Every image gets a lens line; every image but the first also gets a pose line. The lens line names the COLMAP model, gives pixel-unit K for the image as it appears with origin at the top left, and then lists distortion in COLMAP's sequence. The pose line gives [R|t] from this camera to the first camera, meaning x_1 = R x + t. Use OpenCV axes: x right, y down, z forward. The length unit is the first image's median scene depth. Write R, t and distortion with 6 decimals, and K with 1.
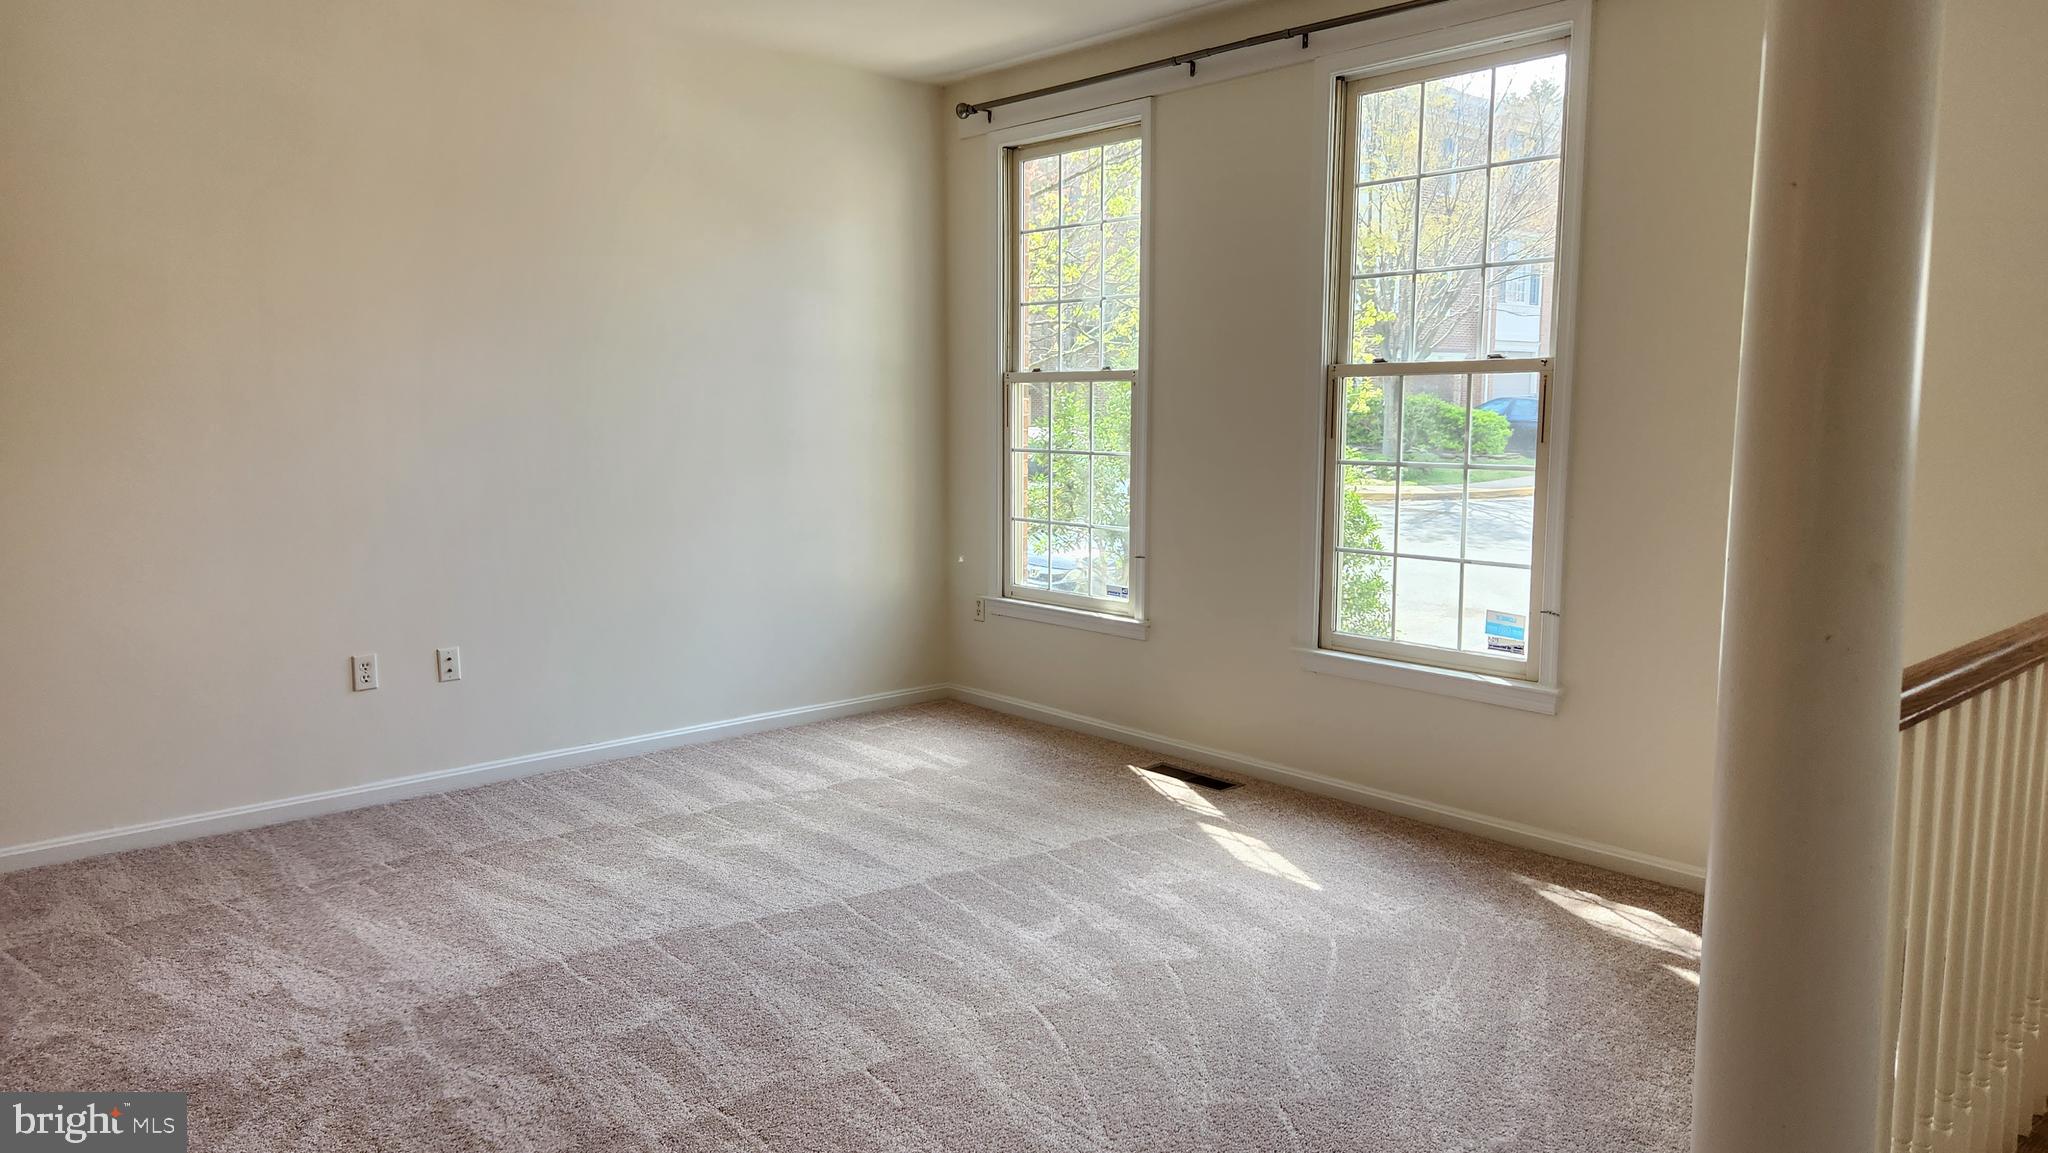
lens RADIAL K [[1426.2, 0, 1023.3], [0, 1426.2, 569.1], [0, 0, 1]] dist [0.056470, -0.013702]
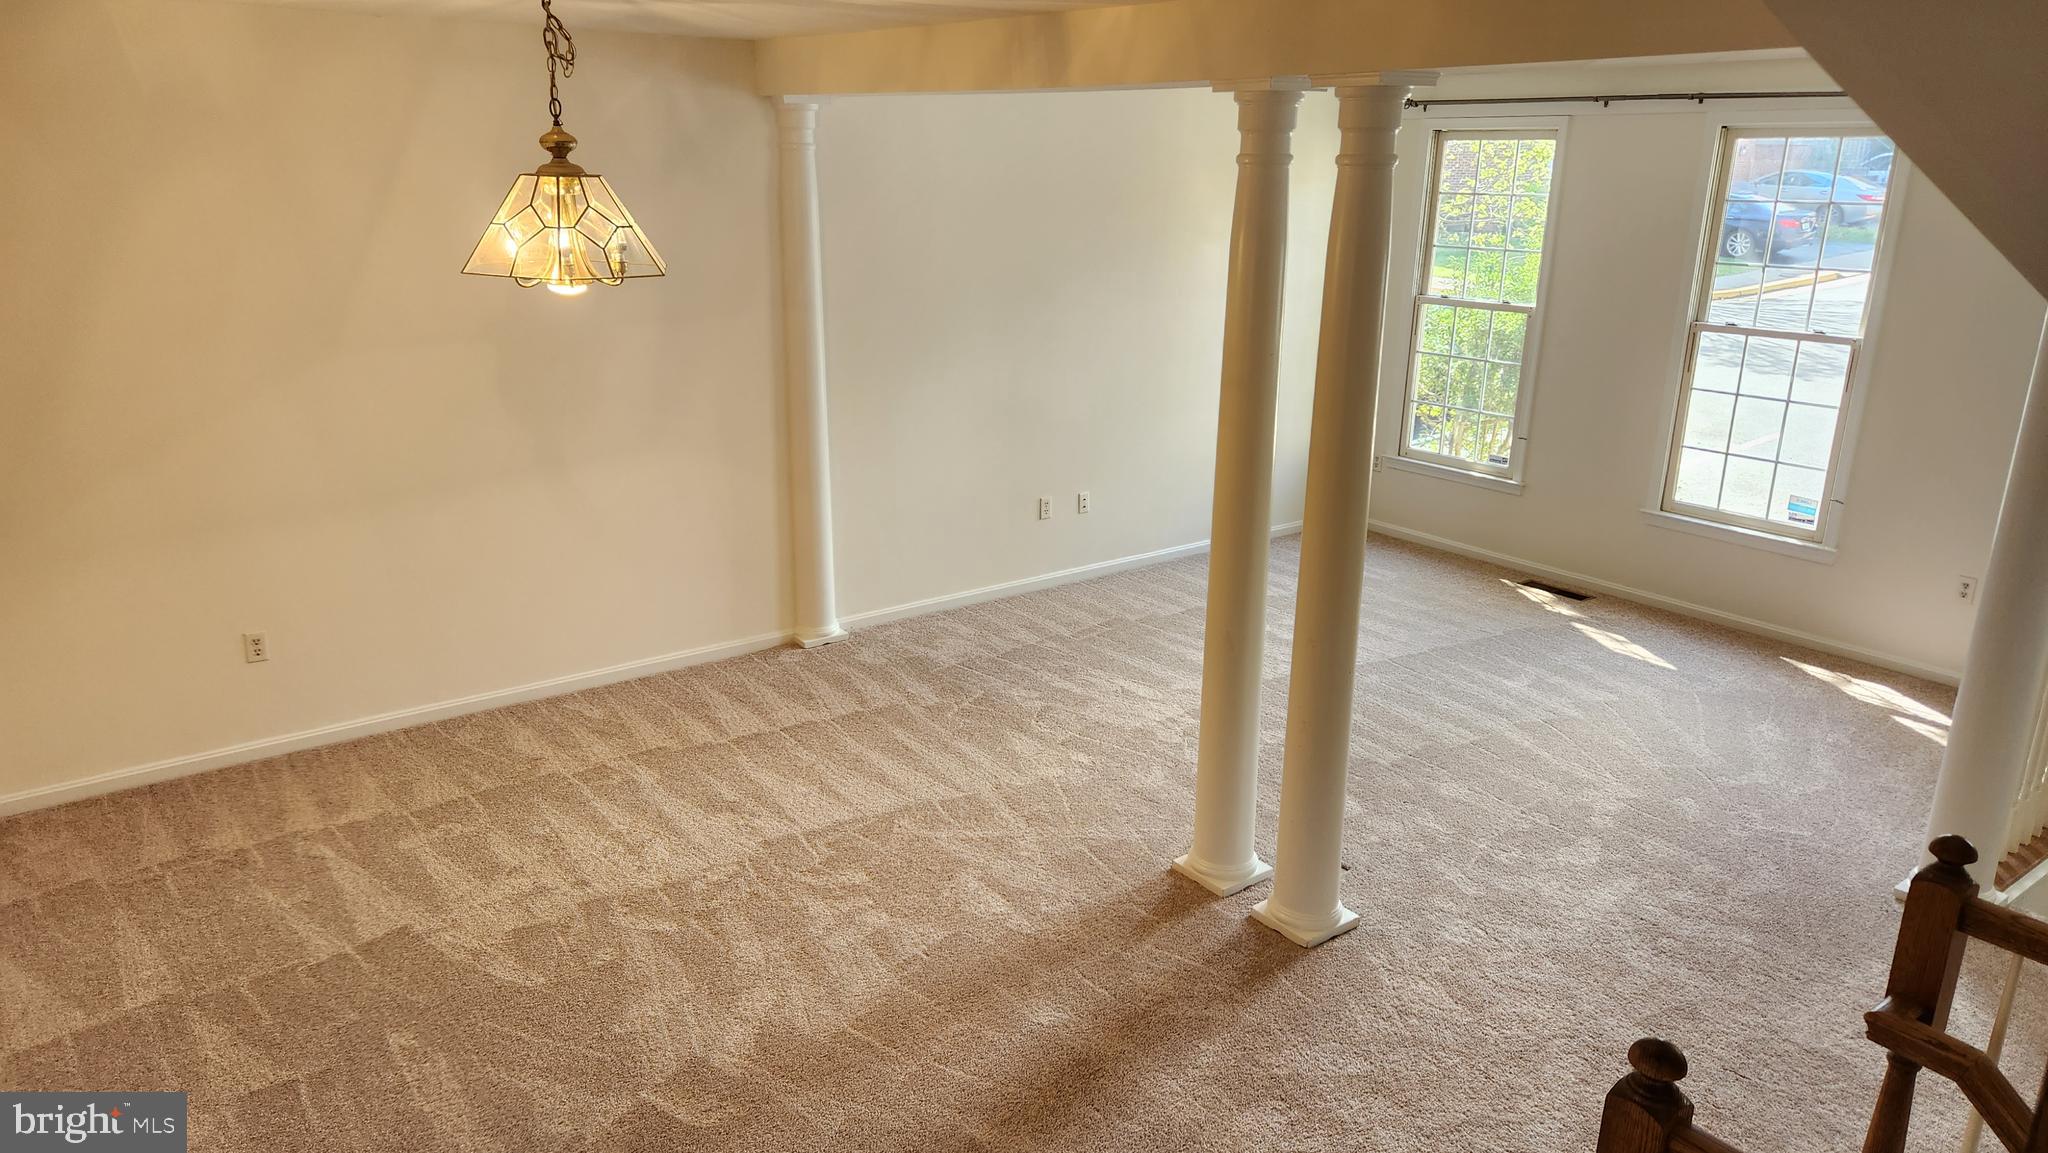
lens RADIAL K [[1426.2, 0, 1016.9], [0, 1426.2, 590.3], [0, 0, 1]] dist [0.056470, -0.013702]
pose [[0.996080, 0.038747, -0.079514, -0.359135], [-0.024286, 0.984203, 0.175372, -0.117011], [0.085053, -0.172753, 0.981286, -0.588291]]
